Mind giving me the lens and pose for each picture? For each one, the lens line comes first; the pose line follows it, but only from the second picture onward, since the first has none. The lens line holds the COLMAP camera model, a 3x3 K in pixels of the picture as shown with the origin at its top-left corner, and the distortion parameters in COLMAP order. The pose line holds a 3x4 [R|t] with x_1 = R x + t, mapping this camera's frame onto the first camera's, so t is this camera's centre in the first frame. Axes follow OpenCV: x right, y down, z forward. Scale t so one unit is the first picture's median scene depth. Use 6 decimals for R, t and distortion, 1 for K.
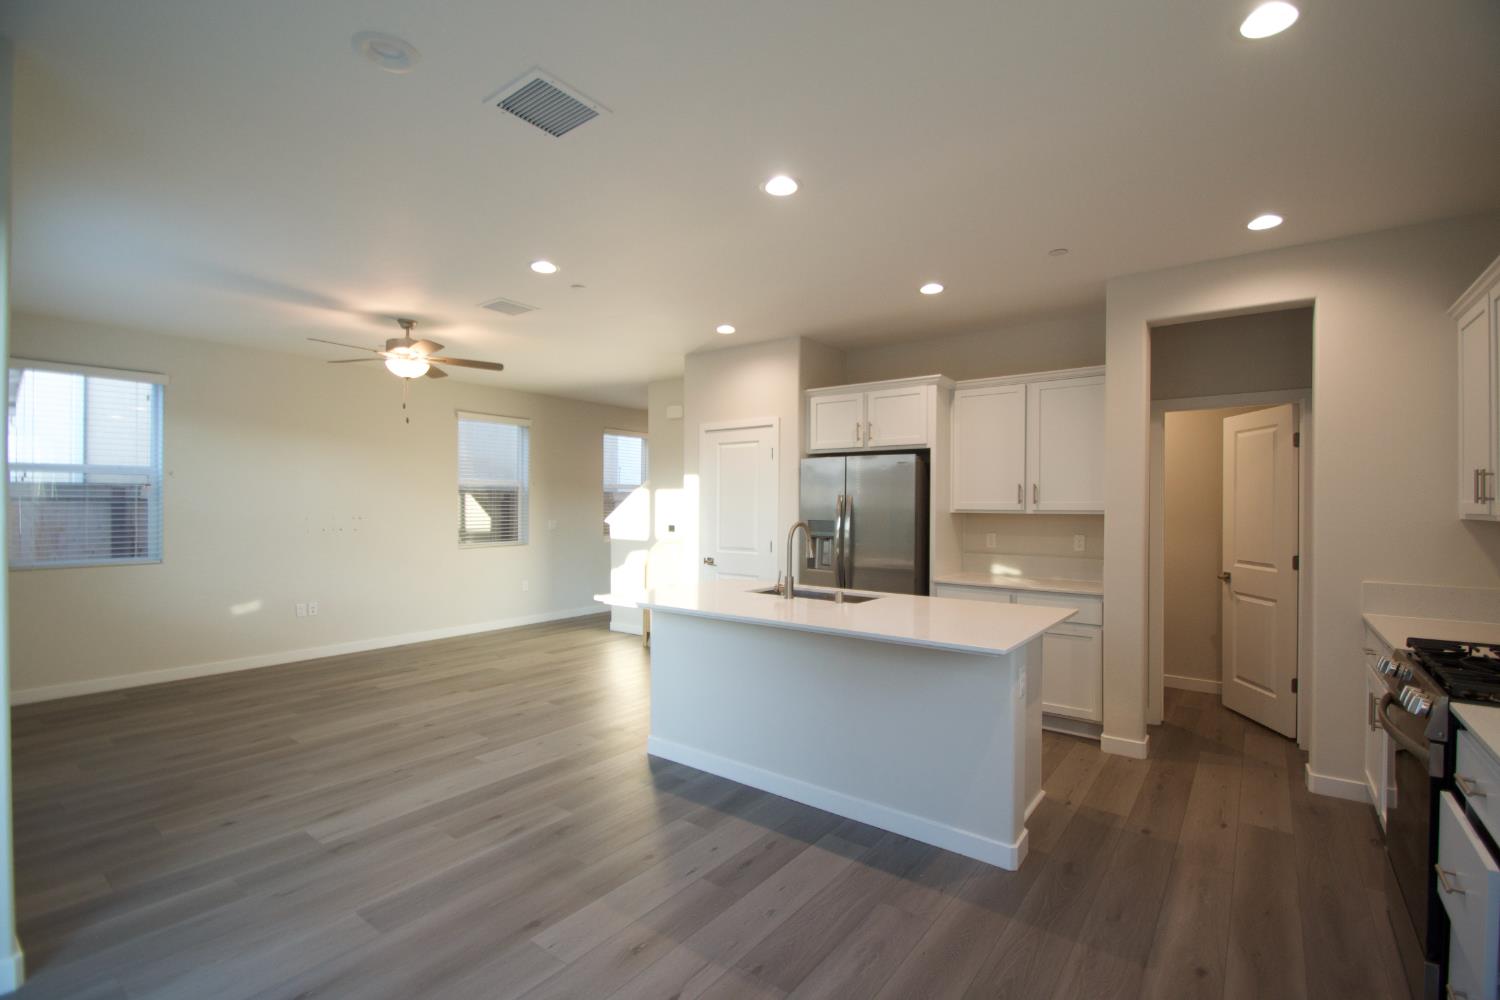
lens RADIAL K [[671.9, 0, 750.0], [0, 671.9, 500.0], [0, 0, 1]] dist [-0.001043, -0.000820]
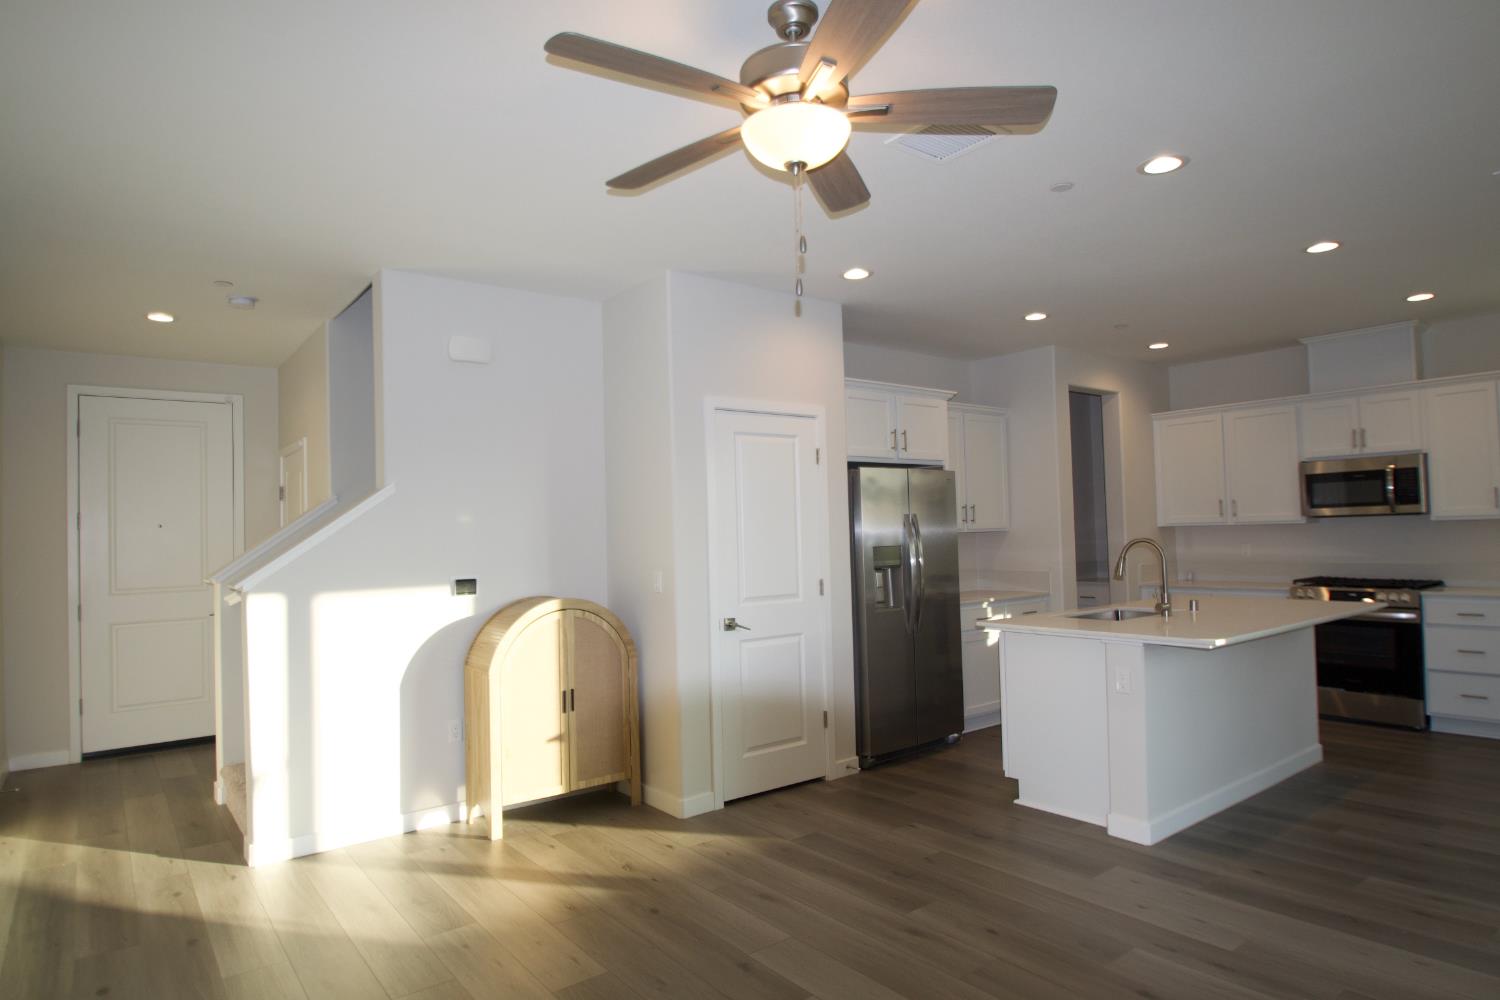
lens RADIAL K [[863.0, 0, 750.0], [0, 863.0, 500.0], [0, 0, 1]] dist [-0.005100, -0.013067]
pose [[0.250849, 0.022672, 0.967761, -1.091834], [0.018479, 0.999431, -0.028203, 0.001752], [-0.967850, 0.024958, 0.250288, 1.056926]]
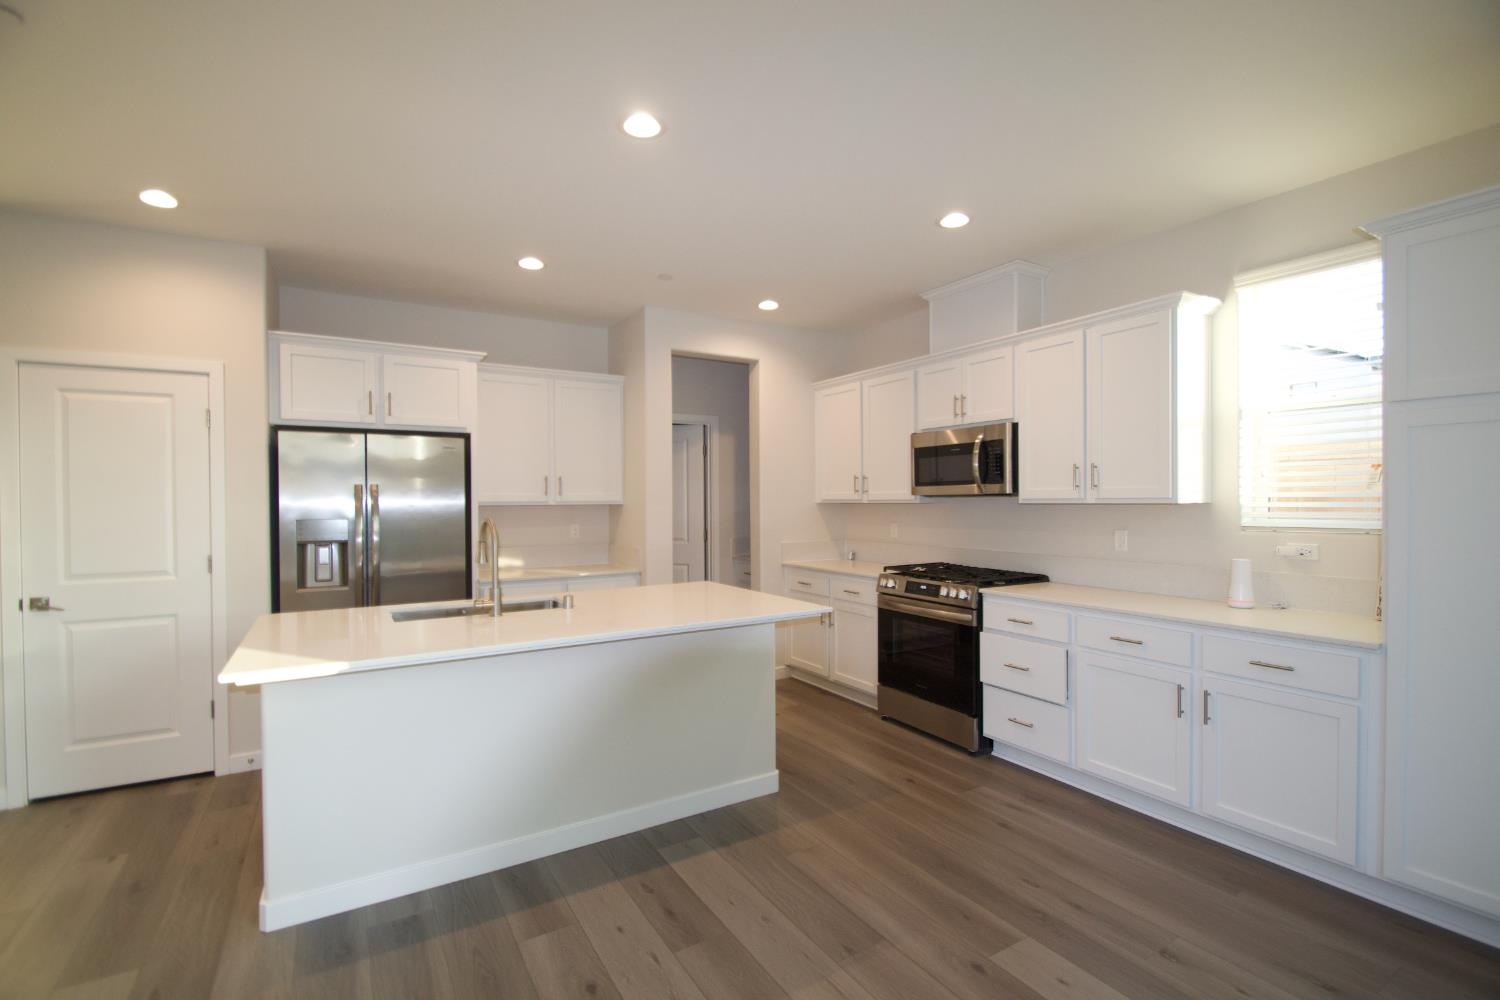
lens RADIAL K [[671.9, 0, 750.0], [0, 671.9, 500.0], [0, 0, 1]] dist [-0.001043, -0.000820]
pose [[0.365108, -0.010280, 0.930908, -0.467538], [-0.000415, 0.999937, 0.011205, 0.001614], [-0.930965, -0.004477, 0.365081, 0.363567]]
